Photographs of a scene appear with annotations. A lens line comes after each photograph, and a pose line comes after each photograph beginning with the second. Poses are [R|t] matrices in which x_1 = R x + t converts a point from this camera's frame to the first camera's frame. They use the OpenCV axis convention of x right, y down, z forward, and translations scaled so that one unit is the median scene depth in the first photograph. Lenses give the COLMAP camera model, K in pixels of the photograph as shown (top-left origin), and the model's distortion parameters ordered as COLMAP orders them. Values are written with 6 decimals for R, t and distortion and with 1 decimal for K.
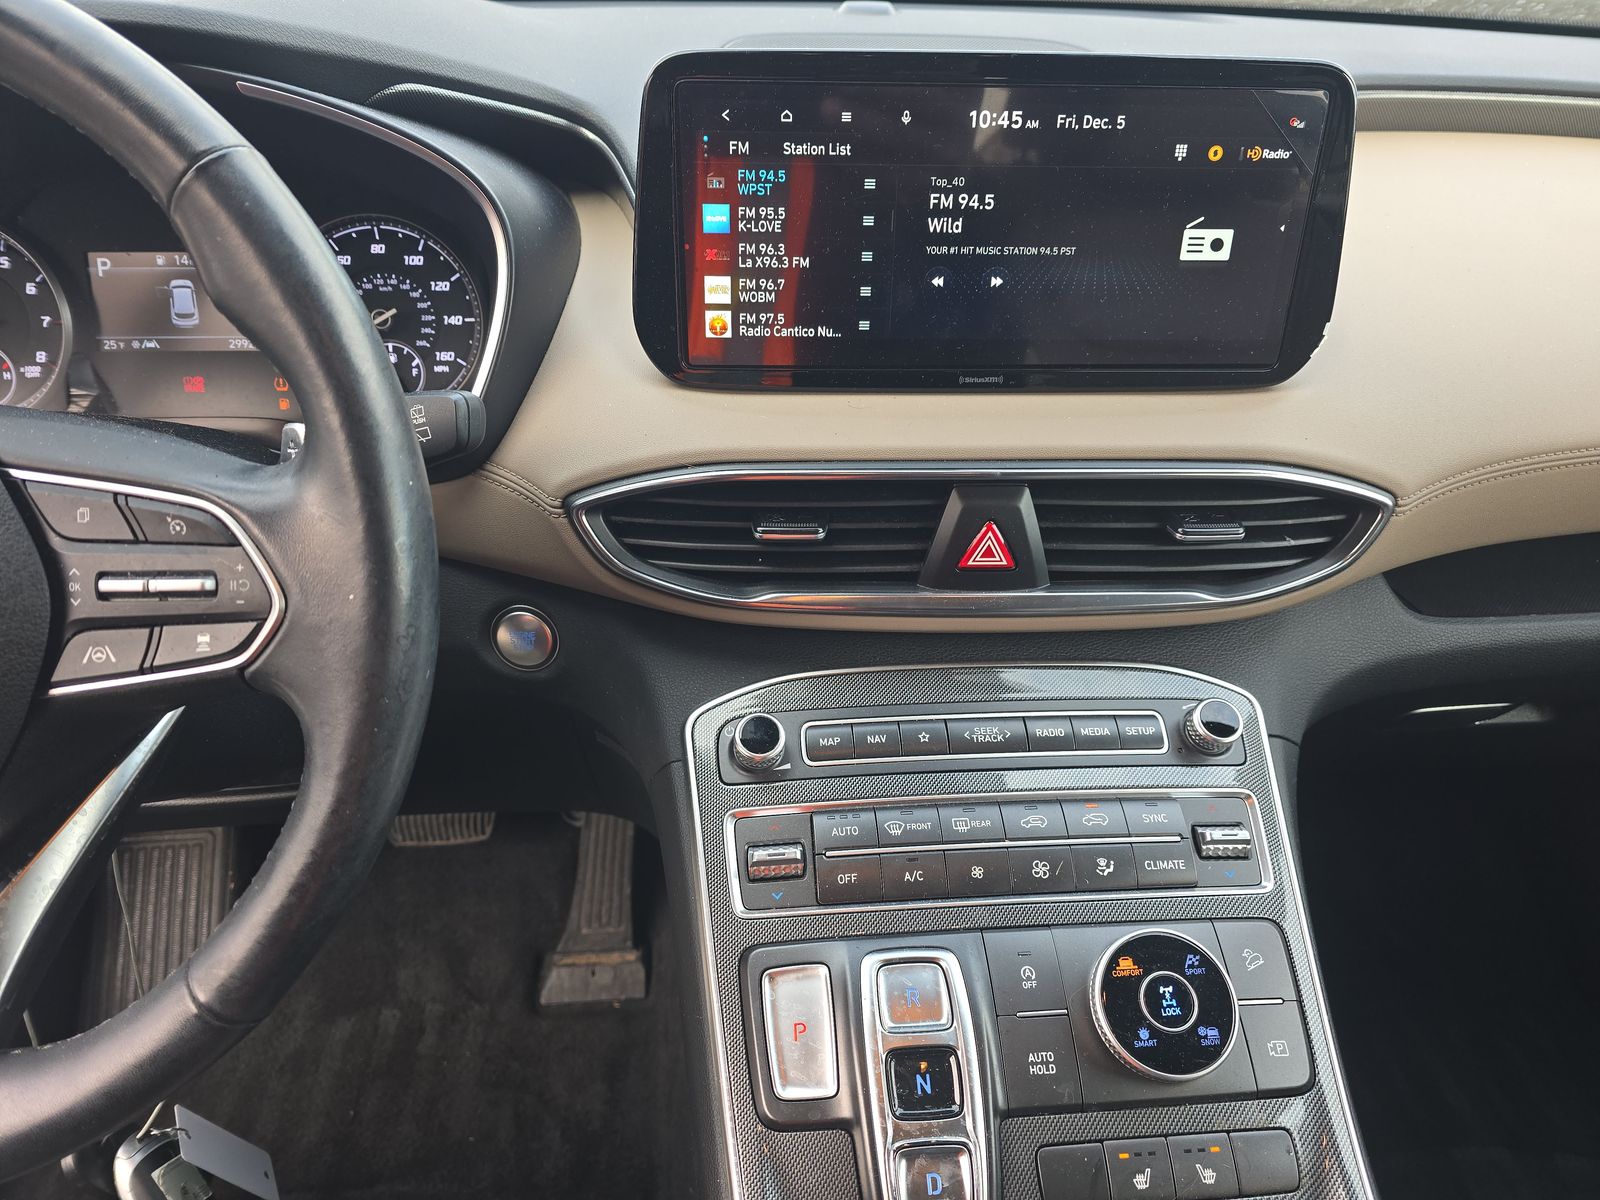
lens RADIAL K [[1071.6, 0, 796.9], [0, 1071.6, 605.2], [0, 0, 1]] dist [0.049359, -0.046243]
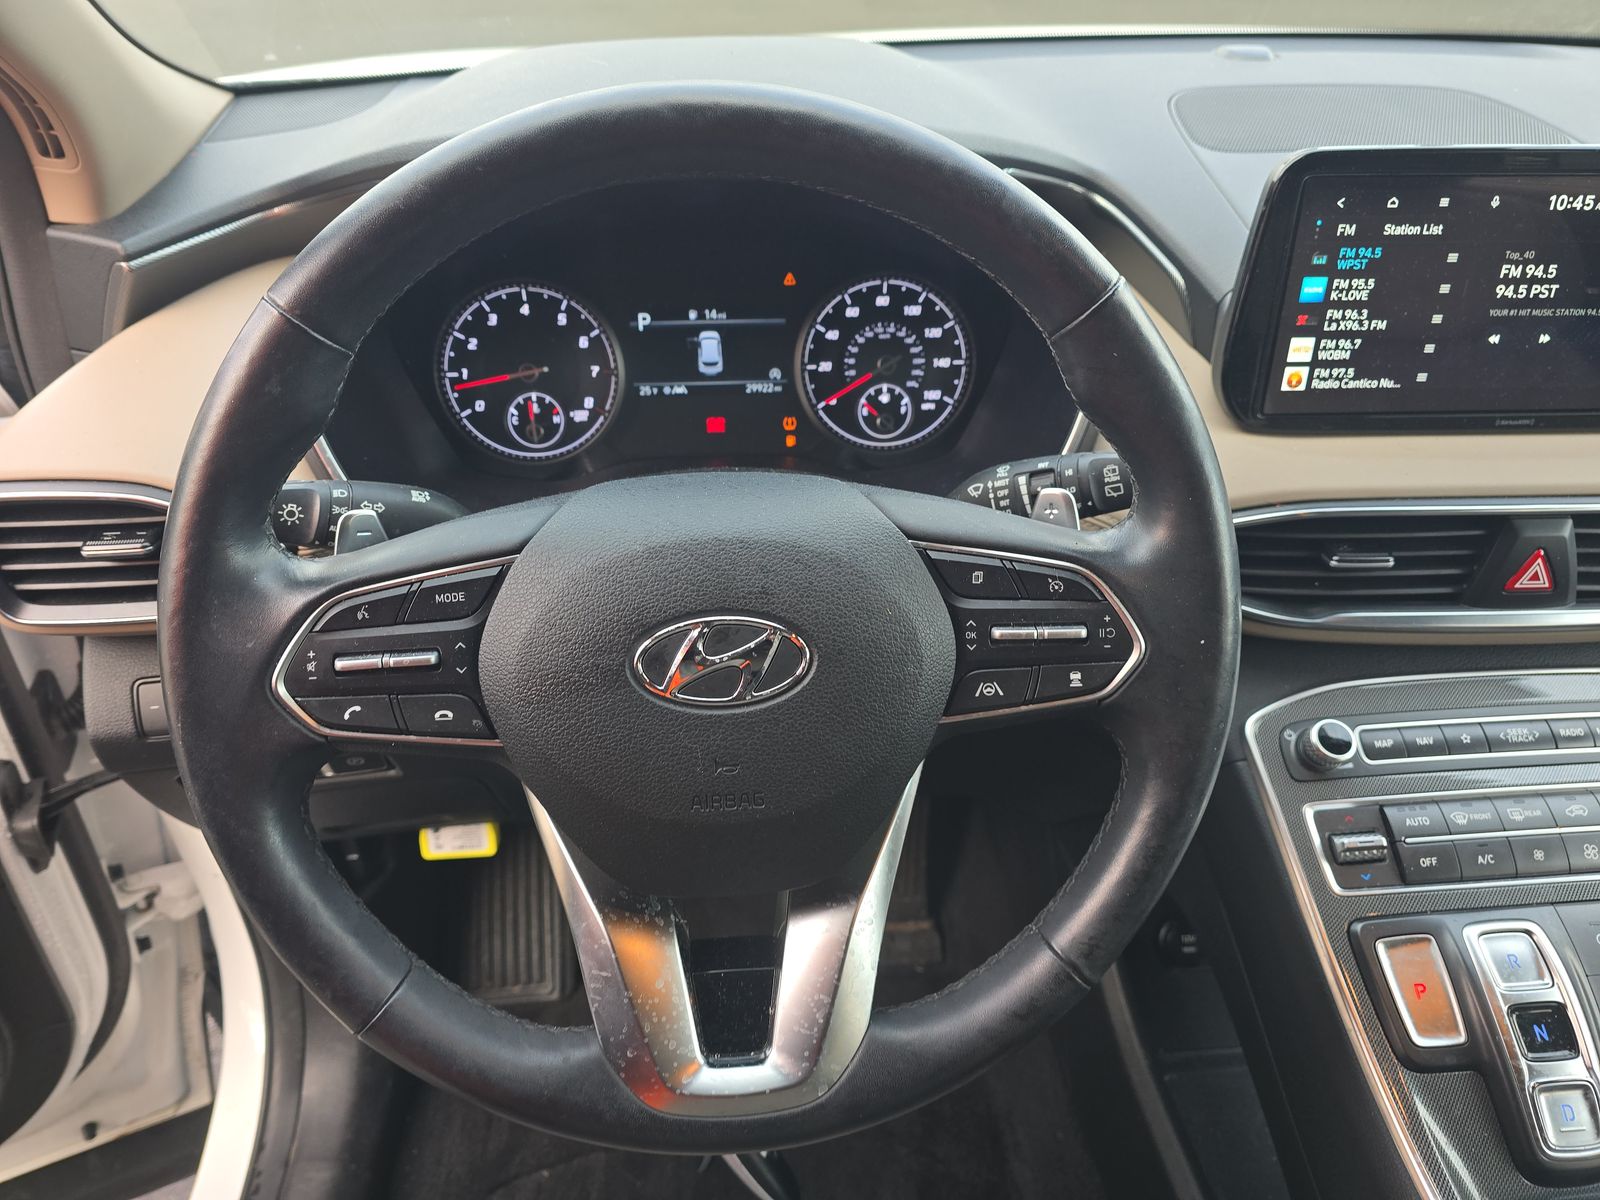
lens RADIAL K [[1071.6, 0, 793.3], [0, 1071.6, 598.7], [0, 0, 1]] dist [0.049359, -0.046243]
pose [[0.999928, -0.011796, -0.002125, -0.608386], [0.011847, 0.999597, 0.025797, -0.064610], [0.001820, -0.025820, 0.999665, -0.154709]]
